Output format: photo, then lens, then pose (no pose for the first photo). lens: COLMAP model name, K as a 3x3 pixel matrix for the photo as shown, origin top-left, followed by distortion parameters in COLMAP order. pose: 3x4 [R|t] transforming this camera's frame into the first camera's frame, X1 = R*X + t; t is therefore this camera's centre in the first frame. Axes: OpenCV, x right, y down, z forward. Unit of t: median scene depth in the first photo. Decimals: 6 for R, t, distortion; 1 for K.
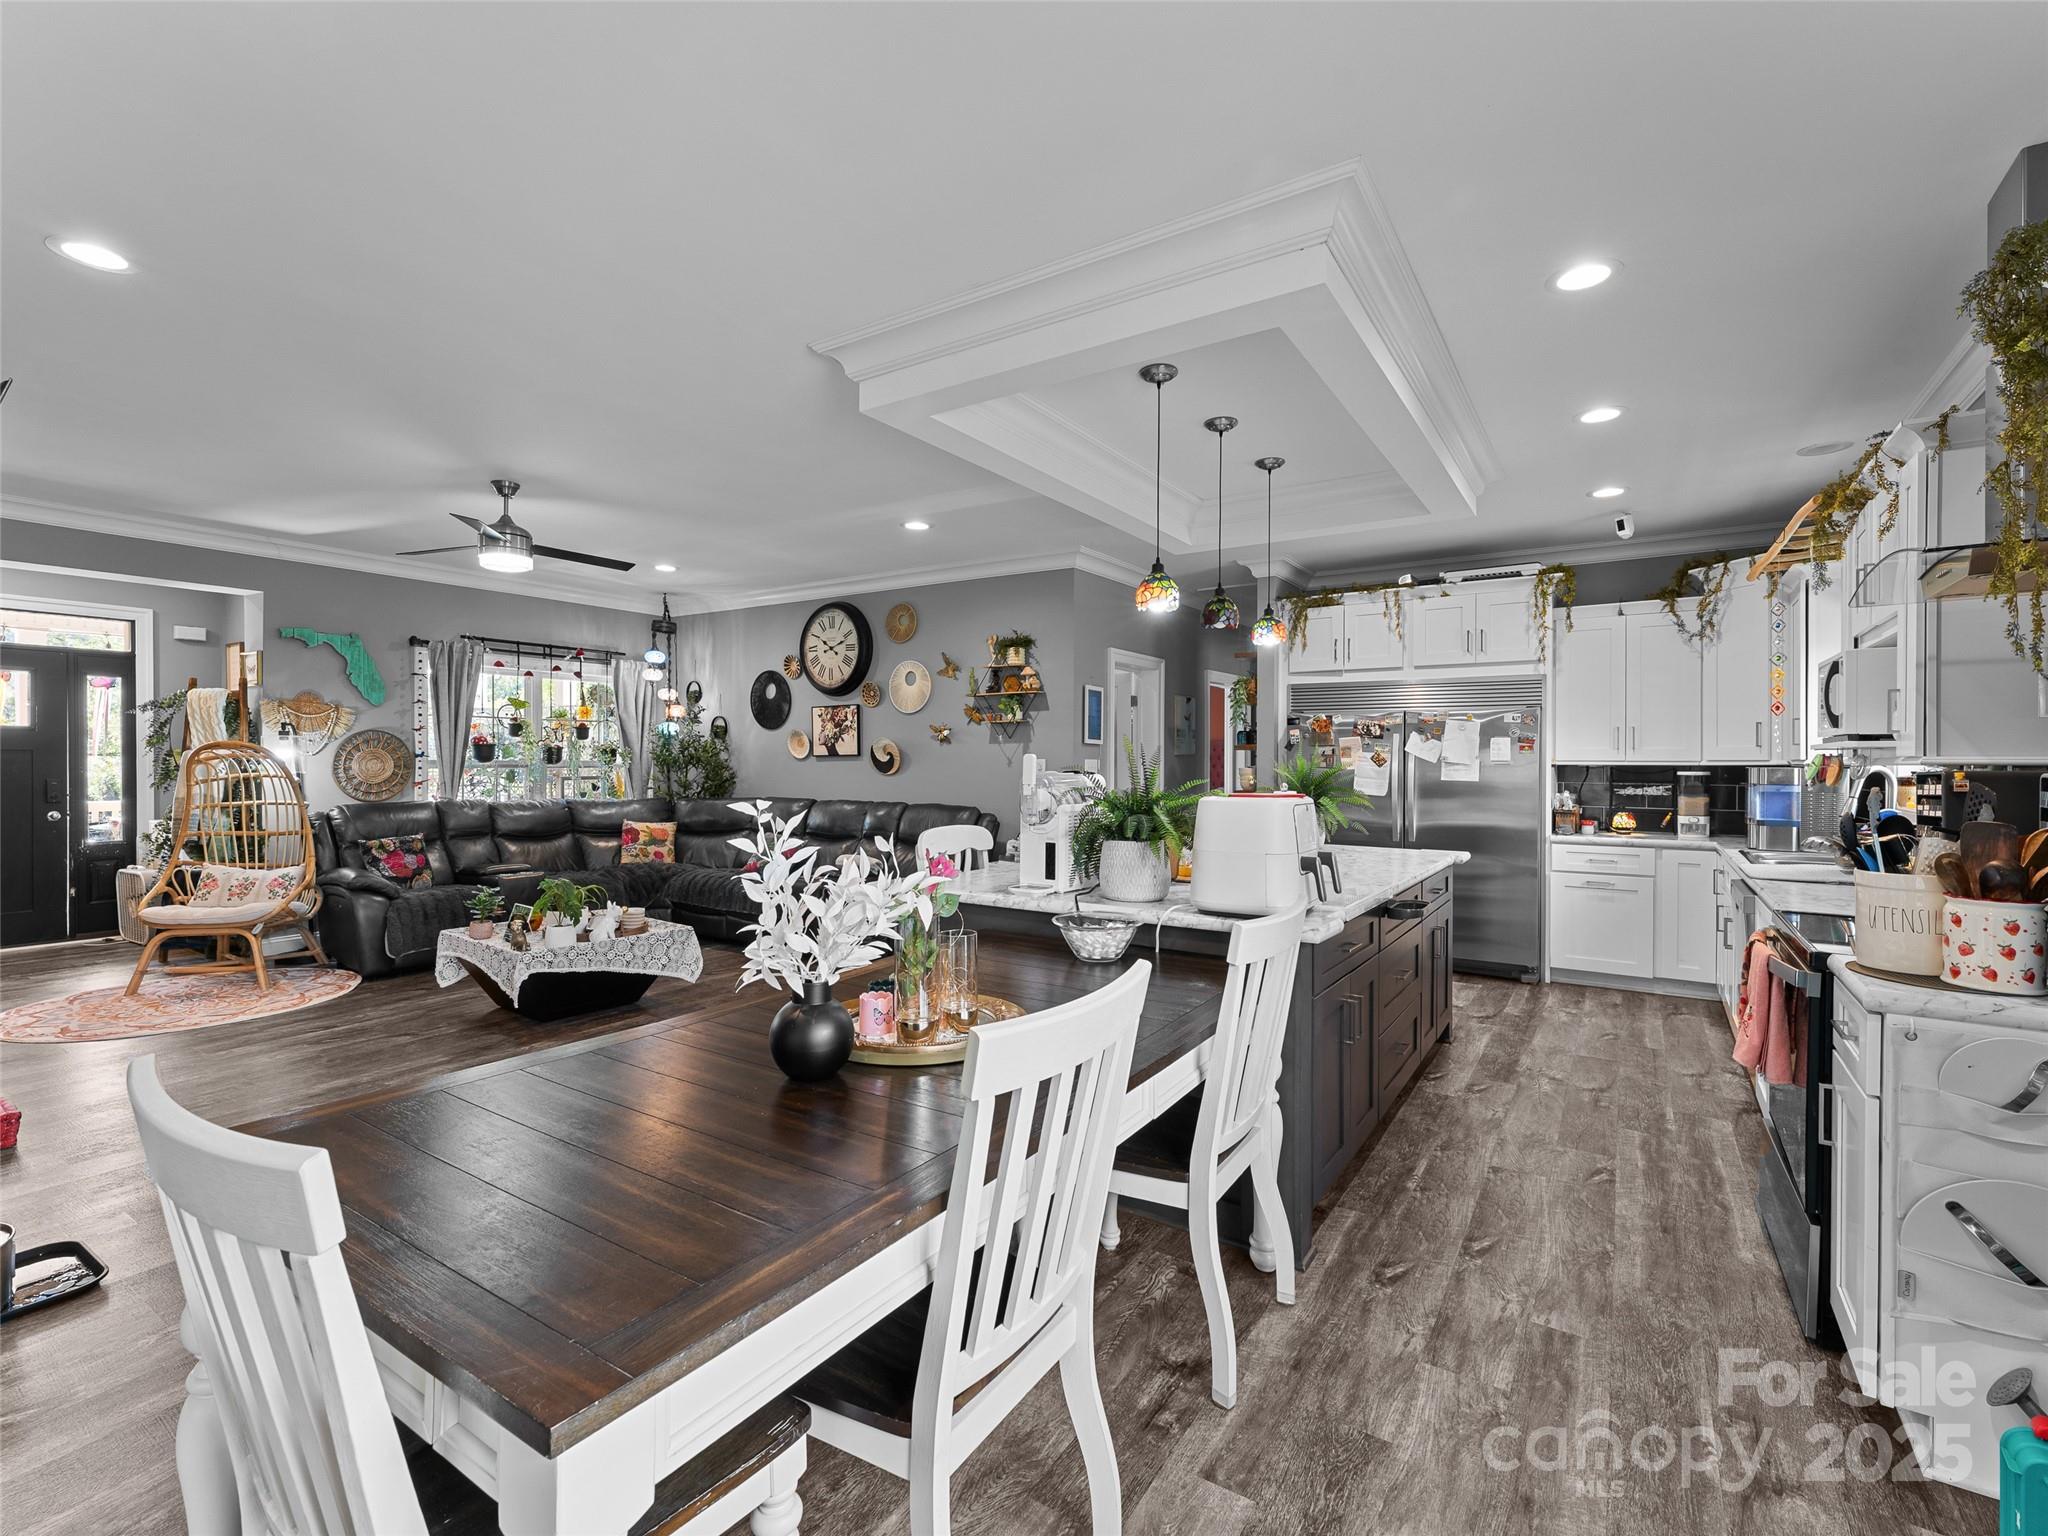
lens RADIAL K [[952.4, 0, 1024.0], [0, 952.4, 768.0], [0, 0, 1]] dist [-0.000193, -0.000174]
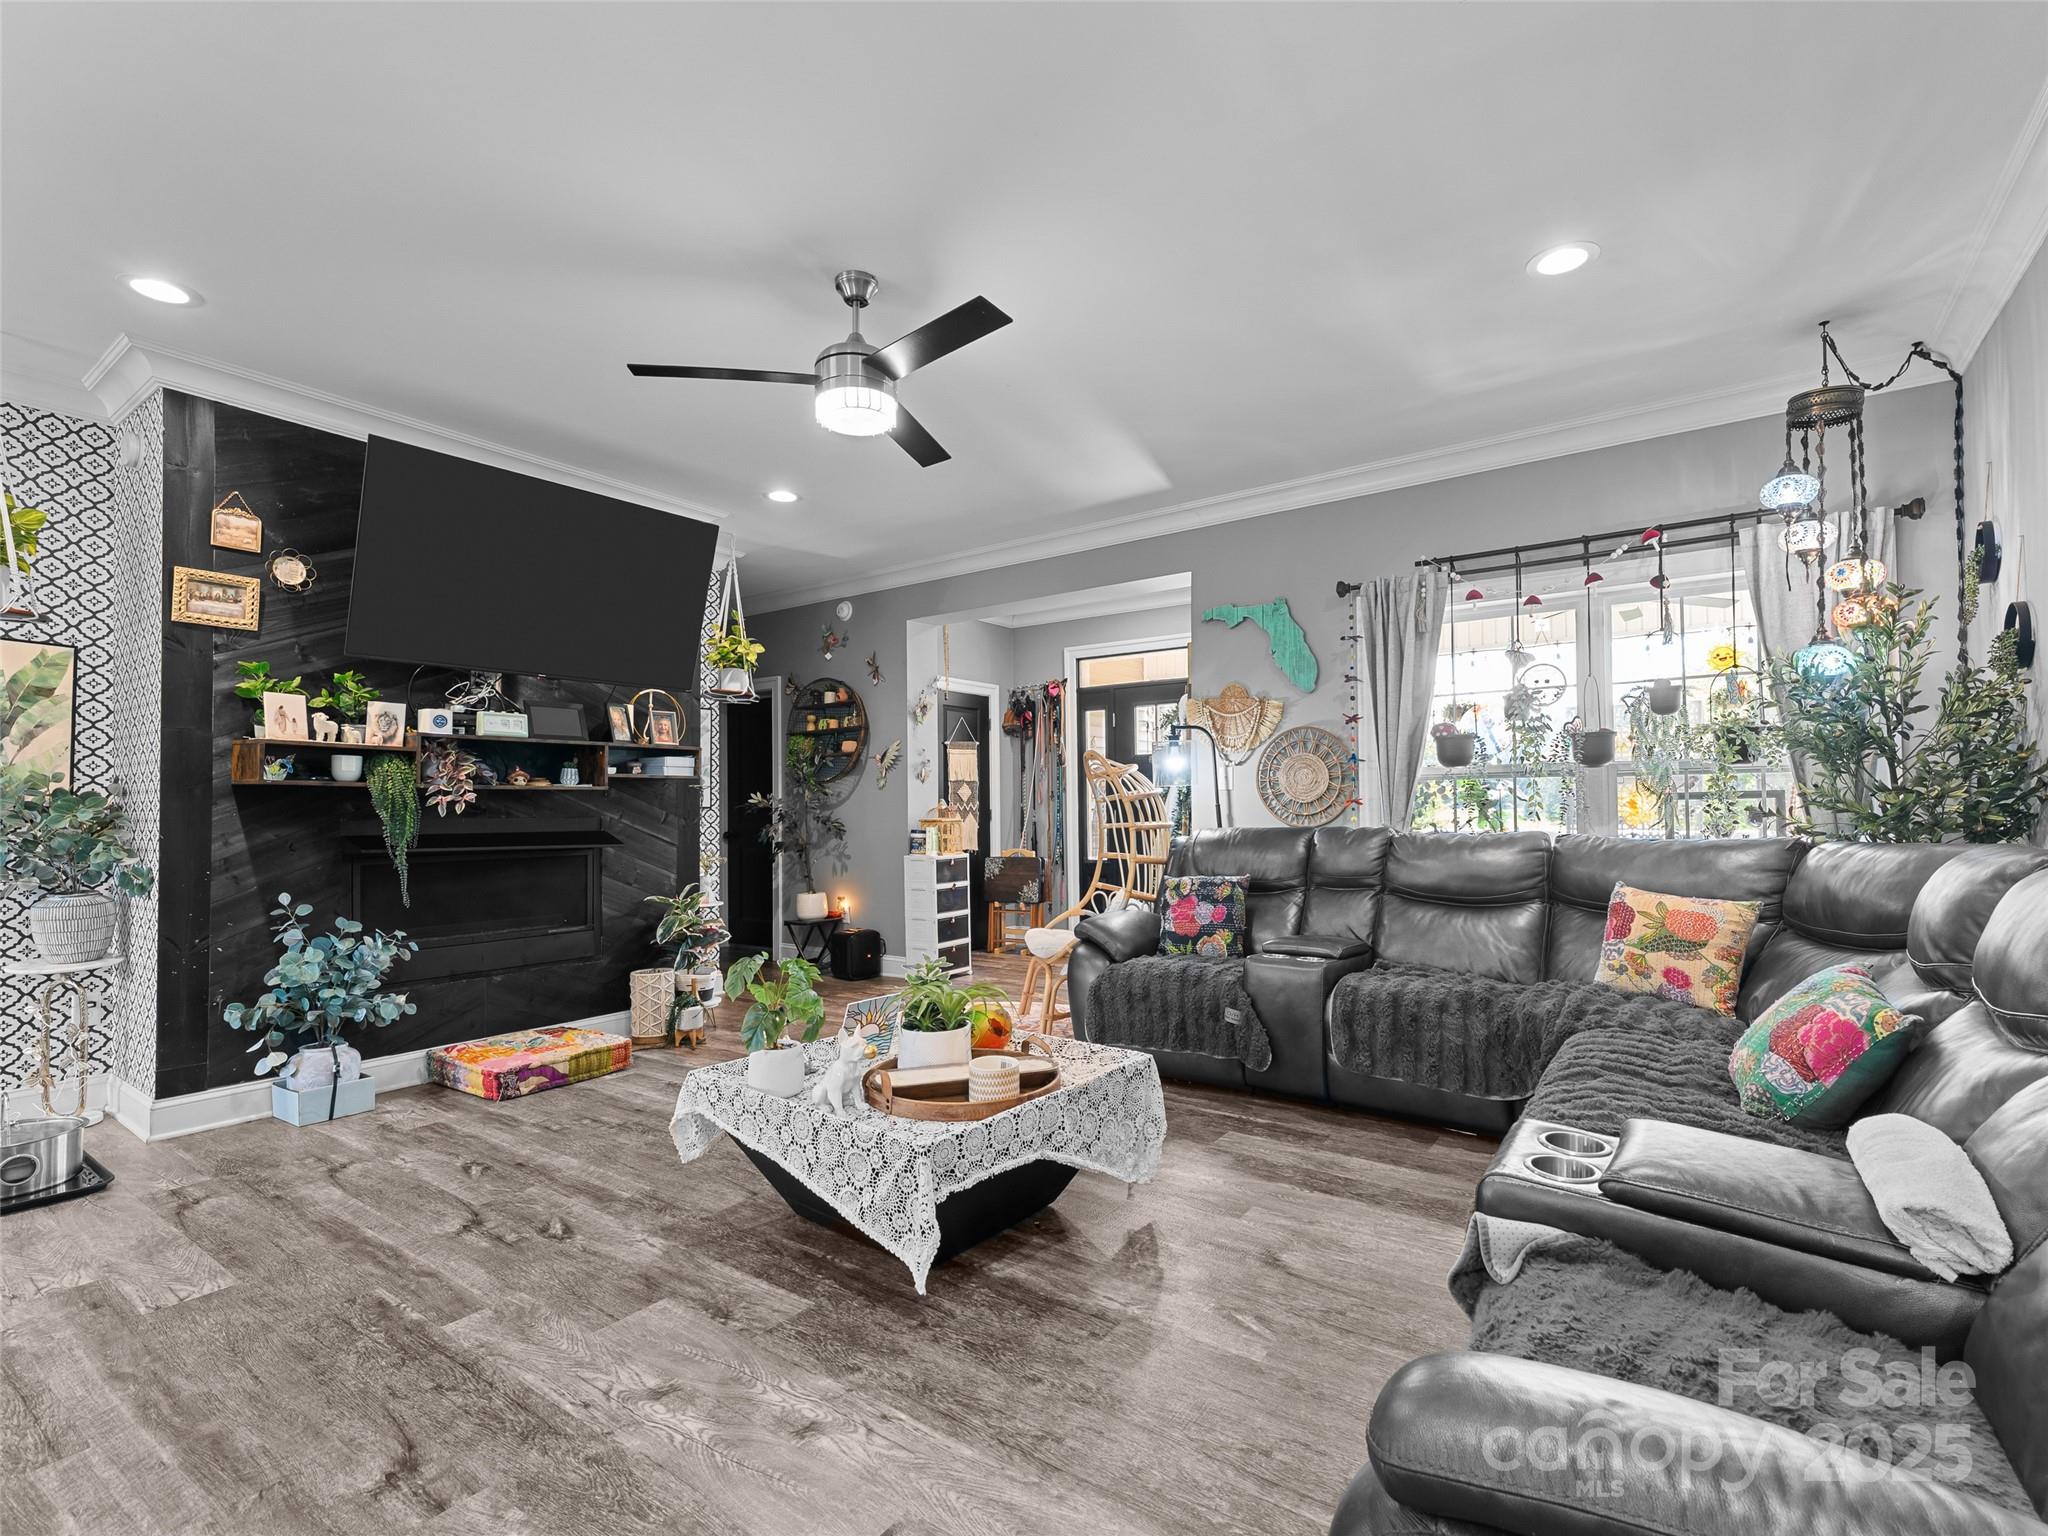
lens RADIAL K [[952.4, 0, 1024.0], [0, 952.4, 768.0], [0, 0, 1]] dist [-0.000193, -0.000174]
pose [[-0.042278, -0.053800, -0.997656, 0.028209], [-0.005989, 0.998545, -0.053594, 0.027727], [0.999088, 0.003709, -0.042538, 0.768571]]
